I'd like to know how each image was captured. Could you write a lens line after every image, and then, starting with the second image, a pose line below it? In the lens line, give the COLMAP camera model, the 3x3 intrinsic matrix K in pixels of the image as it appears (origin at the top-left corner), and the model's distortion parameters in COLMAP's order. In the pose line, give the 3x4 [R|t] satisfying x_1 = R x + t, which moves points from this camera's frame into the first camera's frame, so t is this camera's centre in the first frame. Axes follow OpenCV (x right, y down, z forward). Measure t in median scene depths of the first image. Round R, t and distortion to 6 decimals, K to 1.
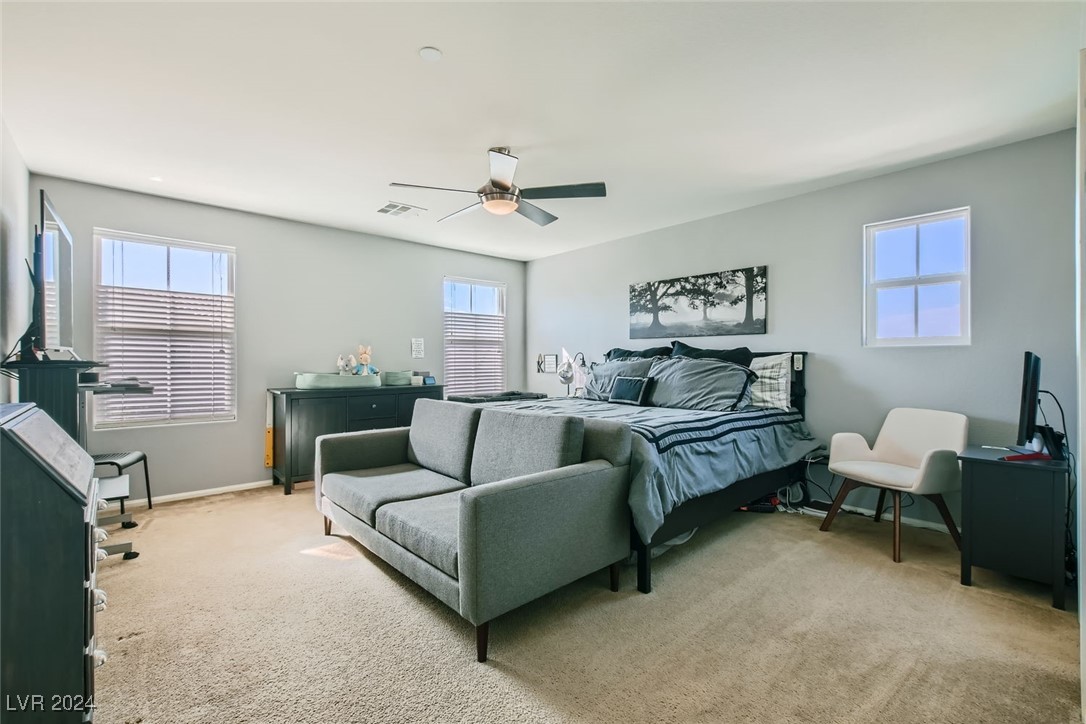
lens RADIAL K [[472.3, 0, 534.6], [0, 472.3, 364.4], [0, 0, 1]] dist [0.007262, -0.002182]
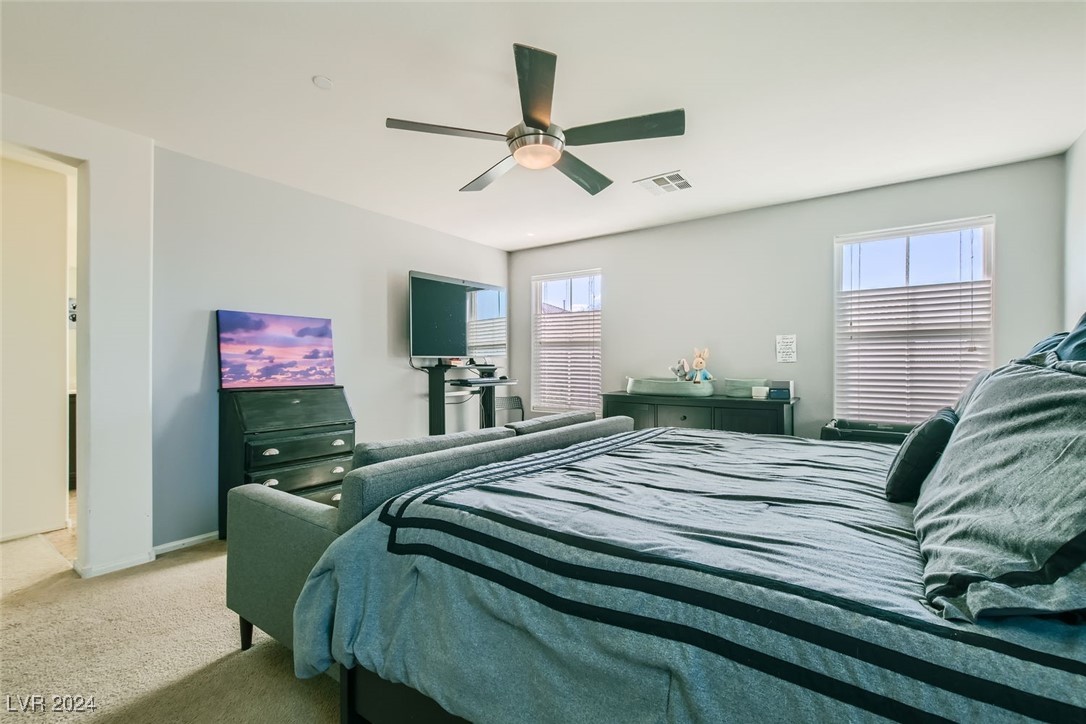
lens RADIAL K [[472.3, 0, 539.6], [0, 472.3, 359.0], [0, 0, 1]] dist [0.007262, -0.002182]
pose [[0.220093, -0.000574, -0.975479, 0.739975], [-0.003502, 0.999993, -0.001379, -0.030819], [0.975473, 0.003720, 0.220090, 0.919554]]
